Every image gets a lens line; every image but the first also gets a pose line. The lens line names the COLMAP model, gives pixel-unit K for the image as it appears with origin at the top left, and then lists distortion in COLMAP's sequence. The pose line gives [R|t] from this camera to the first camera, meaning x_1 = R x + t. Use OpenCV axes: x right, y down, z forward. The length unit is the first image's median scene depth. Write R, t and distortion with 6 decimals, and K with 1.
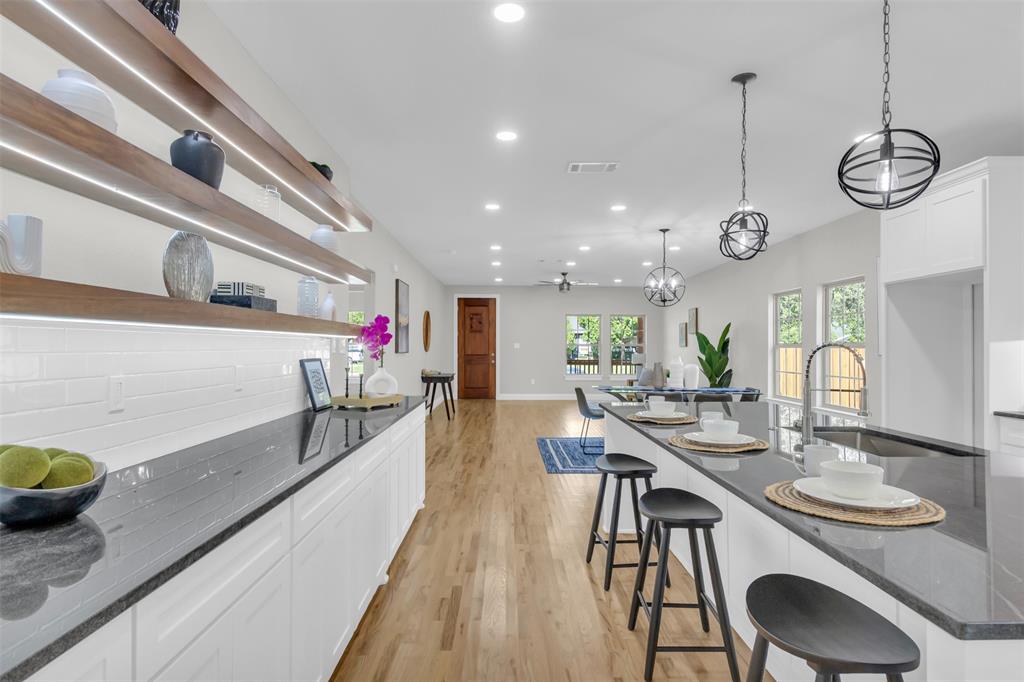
lens RADIAL K [[545.0, 0, 510.6], [0, 545.0, 343.6], [0, 0, 1]] dist [0.008072, -0.005705]
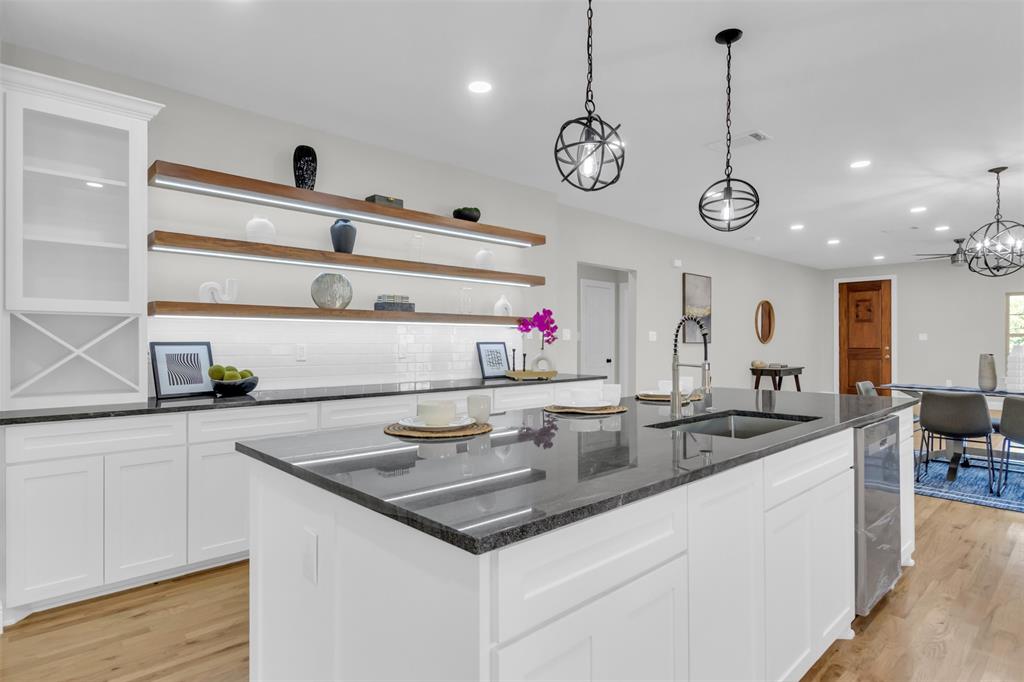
lens RADIAL K [[545.0, 0, 509.3], [0, 545.0, 343.7], [0, 0, 1]] dist [0.008072, -0.005705]
pose [[0.671422, -0.001388, -0.741074, 0.582310], [0.005527, 0.999980, 0.003135, 0.022679], [0.741055, -0.006201, 0.671416, 0.064308]]
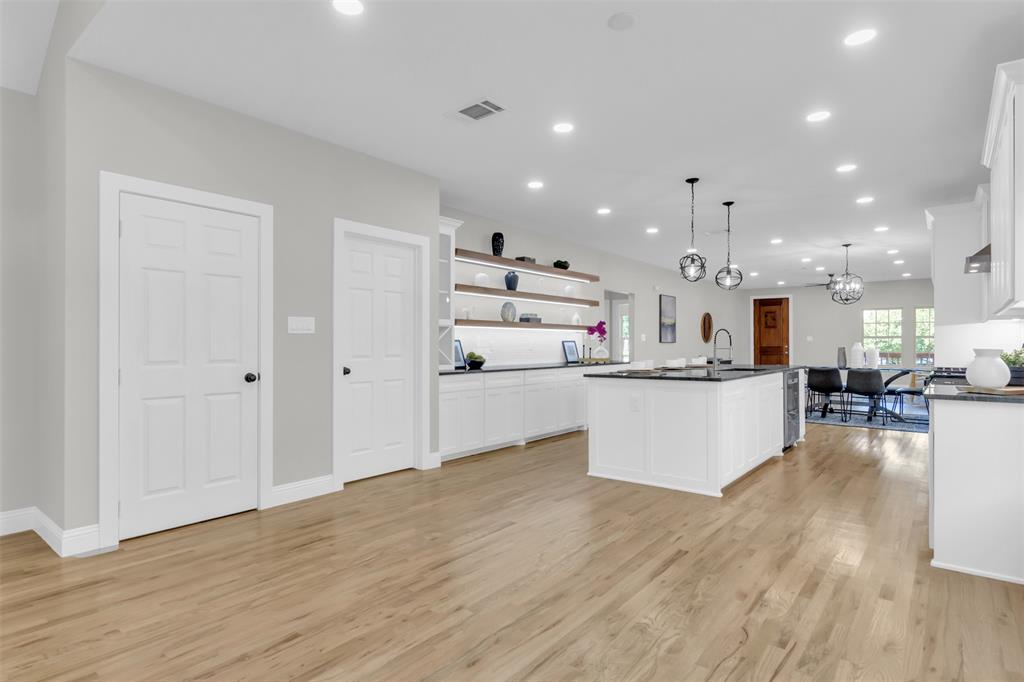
lens RADIAL K [[545.0, 0, 507.3], [0, 545.0, 344.4], [0, 0, 1]] dist [0.008072, -0.005705]
pose [[0.768501, -0.004257, -0.639835, 0.747717], [0.006048, 0.999982, 0.000612, 0.032433], [0.639820, -0.004340, 0.768512, -0.775517]]
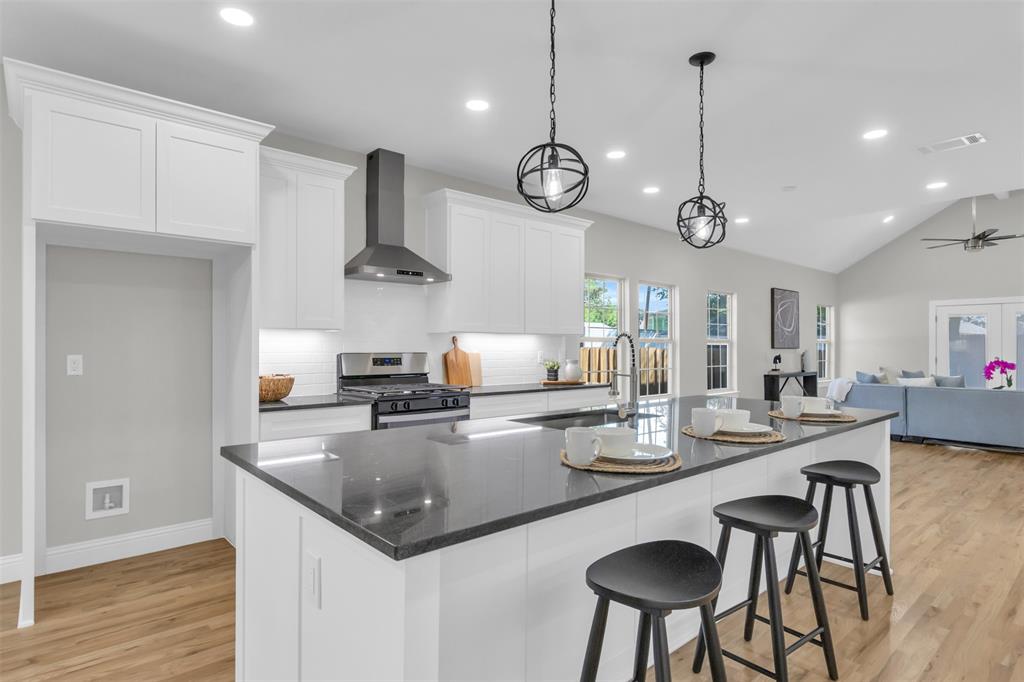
lens RADIAL K [[545.0, 0, 510.8], [0, 545.0, 344.8], [0, 0, 1]] dist [0.008072, -0.005705]
pose [[-0.649716, -0.000941, 0.760176, -0.055142], [-0.007148, 0.999963, -0.004872, 0.016705], [-0.760143, -0.008599, -0.649698, 1.008924]]
